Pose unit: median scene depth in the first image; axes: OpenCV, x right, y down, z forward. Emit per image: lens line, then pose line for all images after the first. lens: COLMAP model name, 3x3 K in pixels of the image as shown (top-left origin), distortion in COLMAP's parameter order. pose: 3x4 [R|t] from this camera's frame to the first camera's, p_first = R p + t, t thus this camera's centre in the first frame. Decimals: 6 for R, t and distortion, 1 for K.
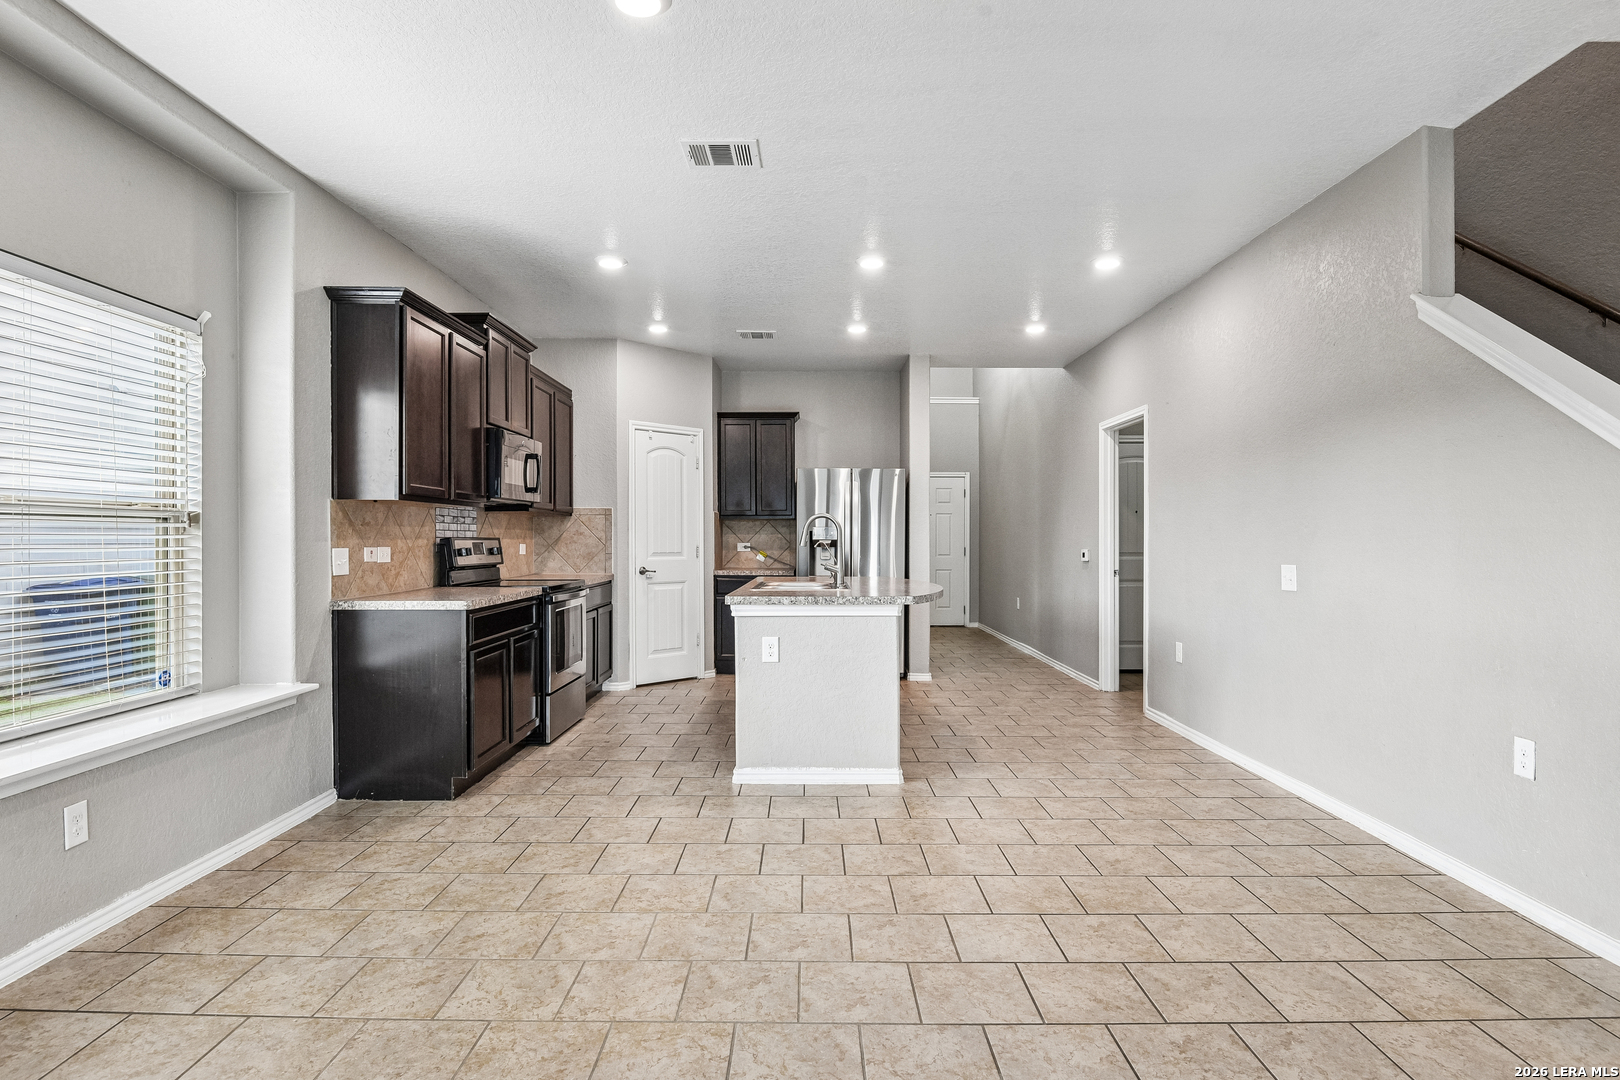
lens RADIAL K [[841.3, 0, 810.0], [0, 841.3, 540.0], [0, 0, 1]] dist [-0.000171, -0.012929]
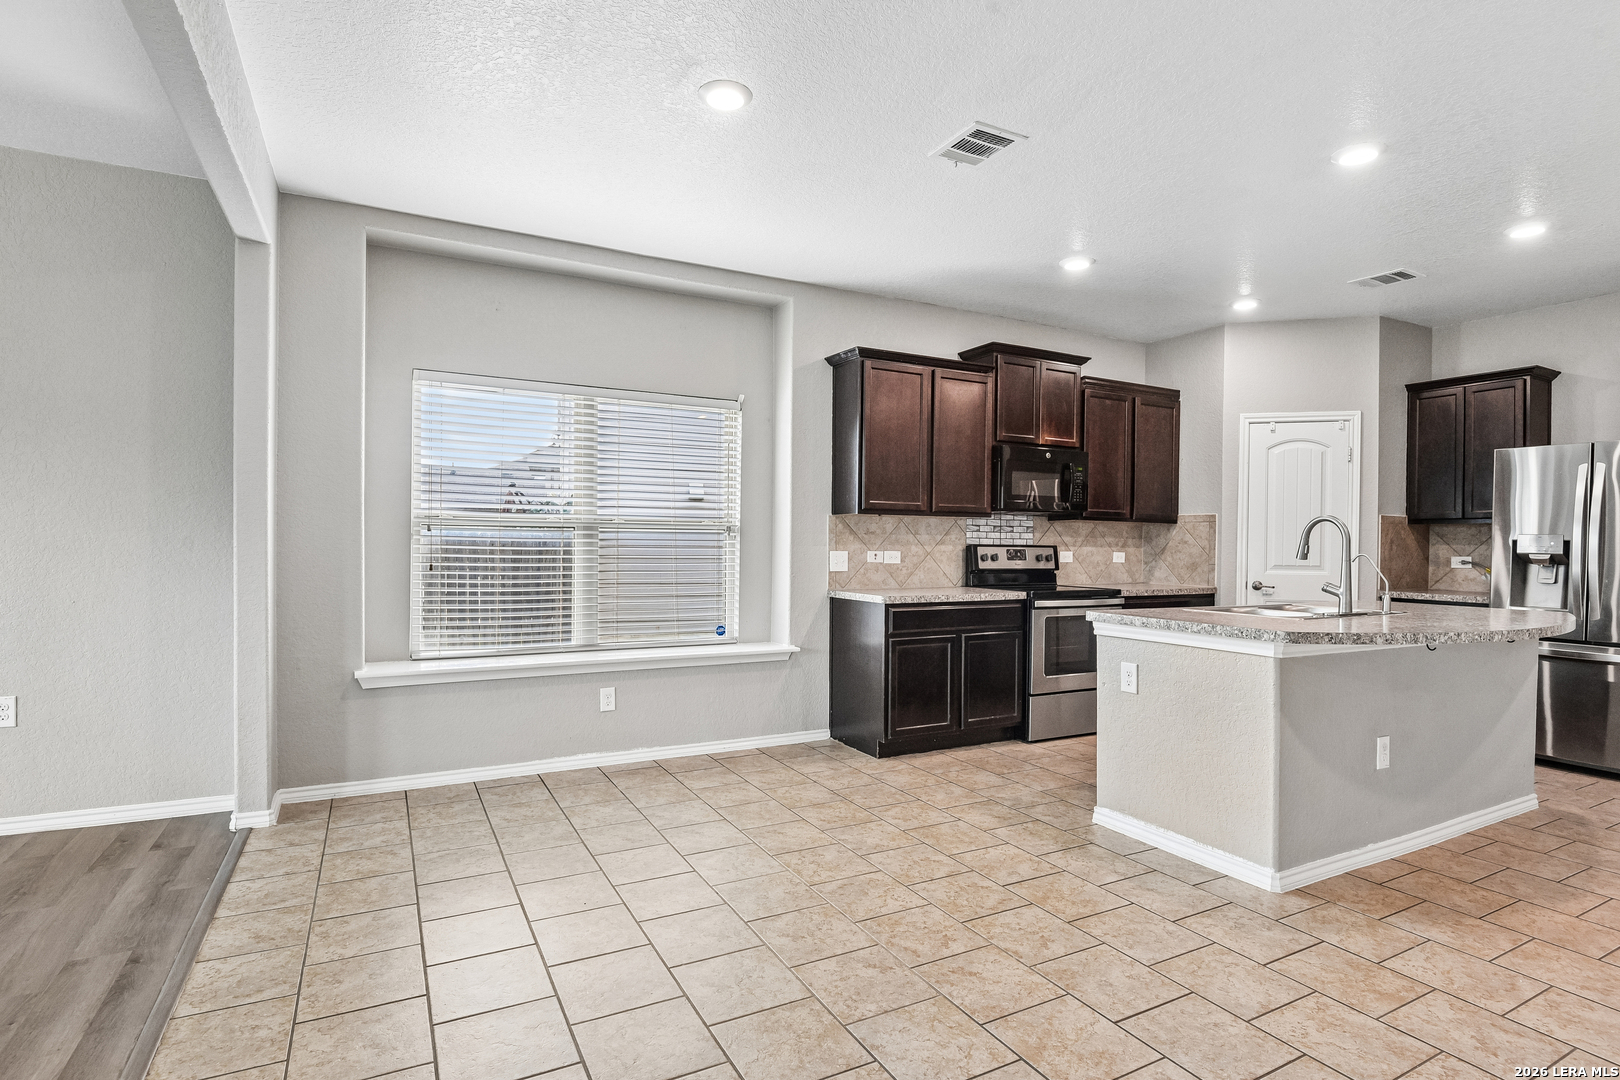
lens RADIAL K [[812.5, 0, 810.0], [0, 812.5, 555.0], [0, 0, 1]] dist [-0.001220, -0.014321]
pose [[0.473108, 0.018126, -0.880818, 0.546517], [-0.012519, 0.999826, 0.013851, -0.001464], [0.880916, 0.004474, 0.473252, 0.341934]]
